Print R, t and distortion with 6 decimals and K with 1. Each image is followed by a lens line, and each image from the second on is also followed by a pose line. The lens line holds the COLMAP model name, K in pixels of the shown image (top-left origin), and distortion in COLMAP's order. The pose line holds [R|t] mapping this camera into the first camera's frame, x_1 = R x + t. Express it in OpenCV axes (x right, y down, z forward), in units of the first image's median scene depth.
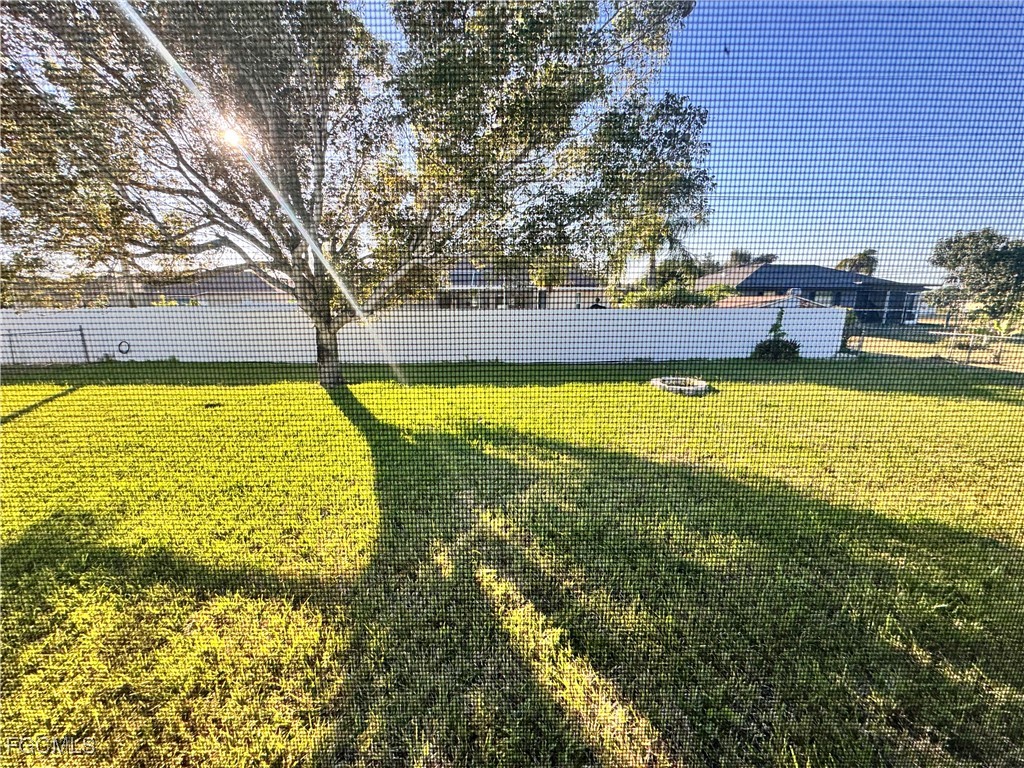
lens RADIAL K [[409.7, 0, 505.9], [0, 409.7, 384.9], [0, 0, 1]] dist [-0.006915, 0.001085]
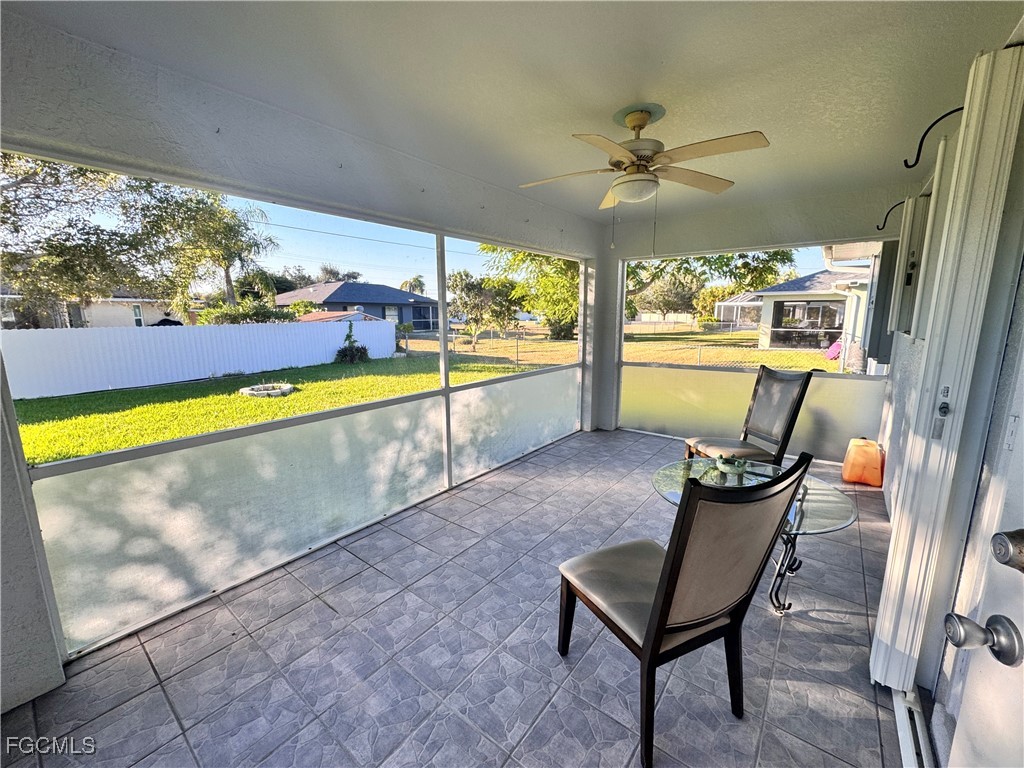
lens RADIAL K [[409.7, 0, 511.4], [0, 409.7, 386.4], [0, 0, 1]] dist [-0.006915, 0.001085]
pose [[0.616017, -0.141361, 0.774945, -0.025092], [0.162446, 0.985418, 0.050624, 0.025421], [-0.770801, 0.094701, 0.629998, -0.148585]]
